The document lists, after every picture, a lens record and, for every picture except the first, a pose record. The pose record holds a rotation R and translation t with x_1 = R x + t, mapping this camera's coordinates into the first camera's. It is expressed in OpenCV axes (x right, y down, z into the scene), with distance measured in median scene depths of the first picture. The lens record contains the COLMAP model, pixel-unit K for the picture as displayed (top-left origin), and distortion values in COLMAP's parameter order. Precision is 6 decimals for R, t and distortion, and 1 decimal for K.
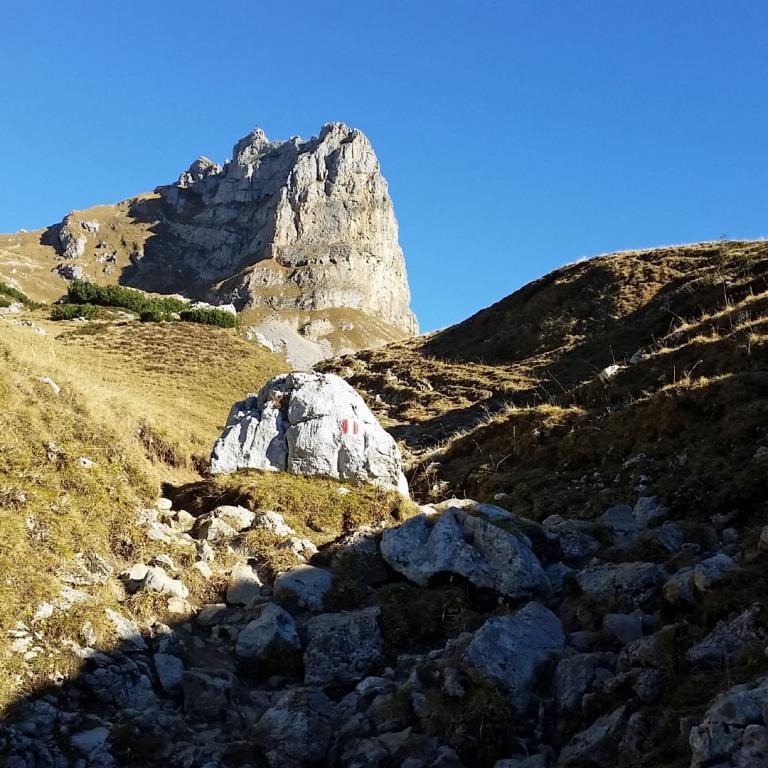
lens RADIAL K [[1090.8, 0, 383.5], [0, 1090.8, 383.6], [0, 0, 1]] dist [0.096706, 0.000000]
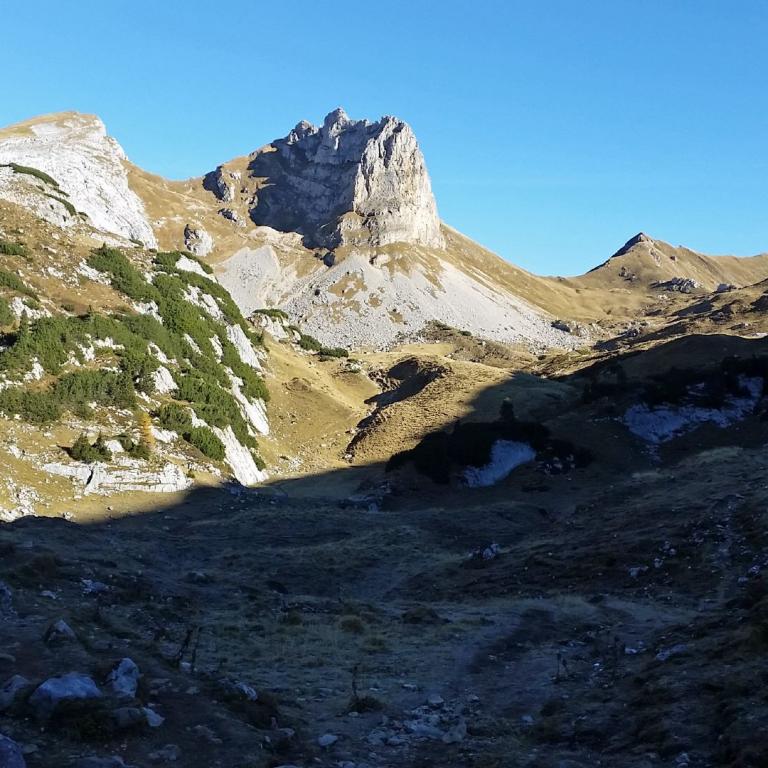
lens RADIAL K [[1090.8, 0, 383.8], [0, 1090.8, 382.8], [0, 0, 1]] dist [0.096706, 0.000000]
pose [[0.997396, -0.010669, -0.071325, 0.057980], [0.023116, 0.984110, 0.176047, -0.142839], [0.068314, -0.177237, 0.981794, -0.649864]]
